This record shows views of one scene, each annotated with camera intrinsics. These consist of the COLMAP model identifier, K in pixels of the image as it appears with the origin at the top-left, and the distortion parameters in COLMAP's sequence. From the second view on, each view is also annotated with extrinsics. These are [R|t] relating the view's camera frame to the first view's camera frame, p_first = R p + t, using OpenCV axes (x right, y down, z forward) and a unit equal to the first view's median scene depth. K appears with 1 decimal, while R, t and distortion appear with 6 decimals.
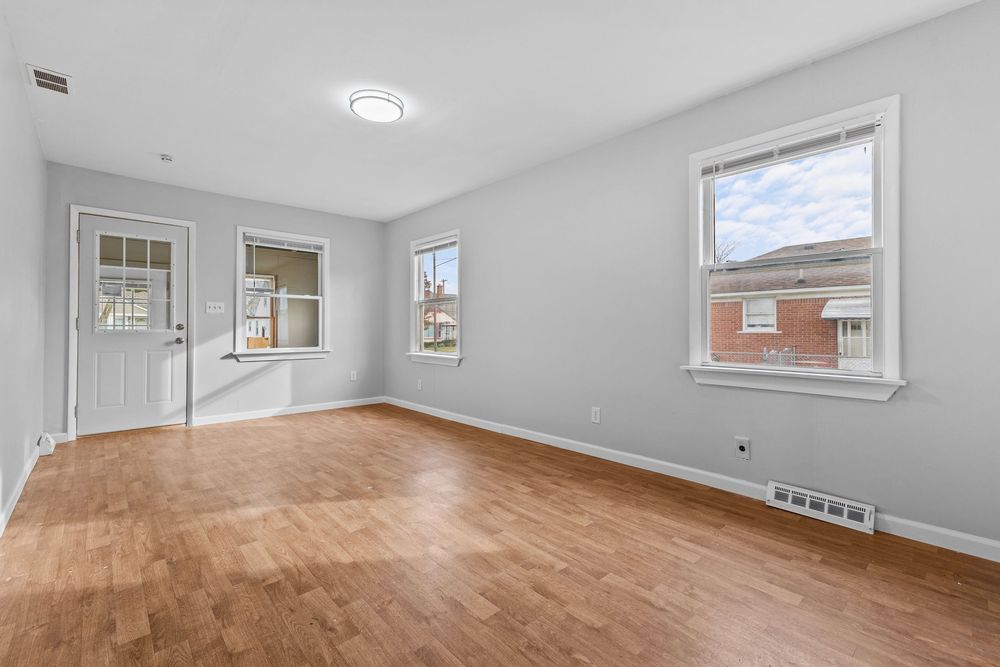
lens RADIAL K [[433.3, 0, 500.0], [0, 433.3, 333.5], [0, 0, 1]] dist [0.002626, 0.000117]
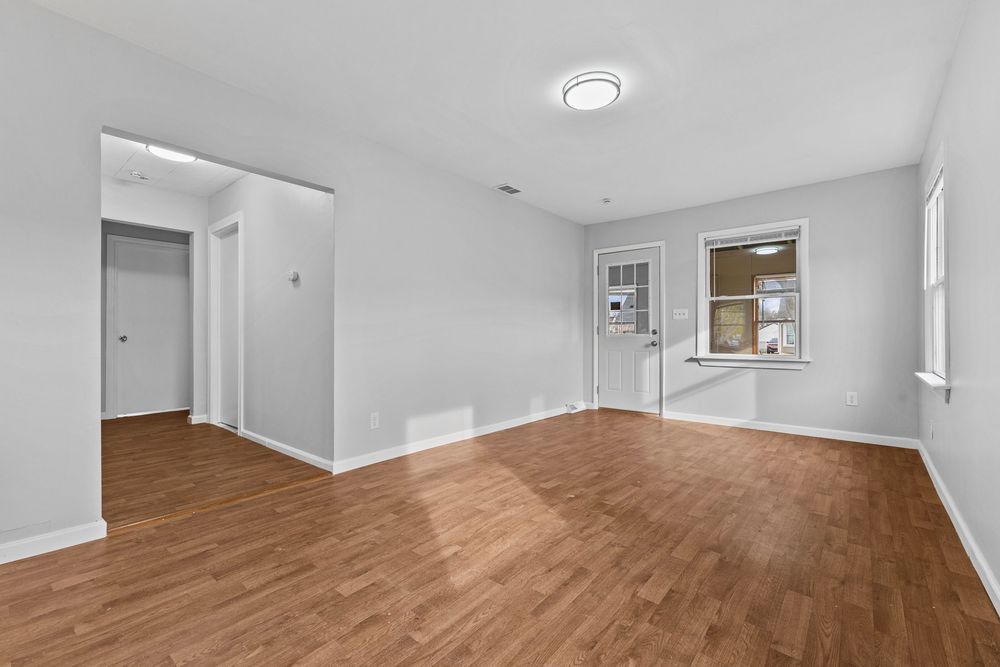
lens RADIAL K [[431.5, 0, 501.2], [0, 431.5, 340.9], [0, 0, 1]] dist [0.006505, -0.000058]
pose [[0.133234, 0.011956, -0.991013, 0.542181], [-0.008504, 0.999904, 0.010920, -0.000601], [0.991048, 0.006973, 0.133323, 0.612674]]
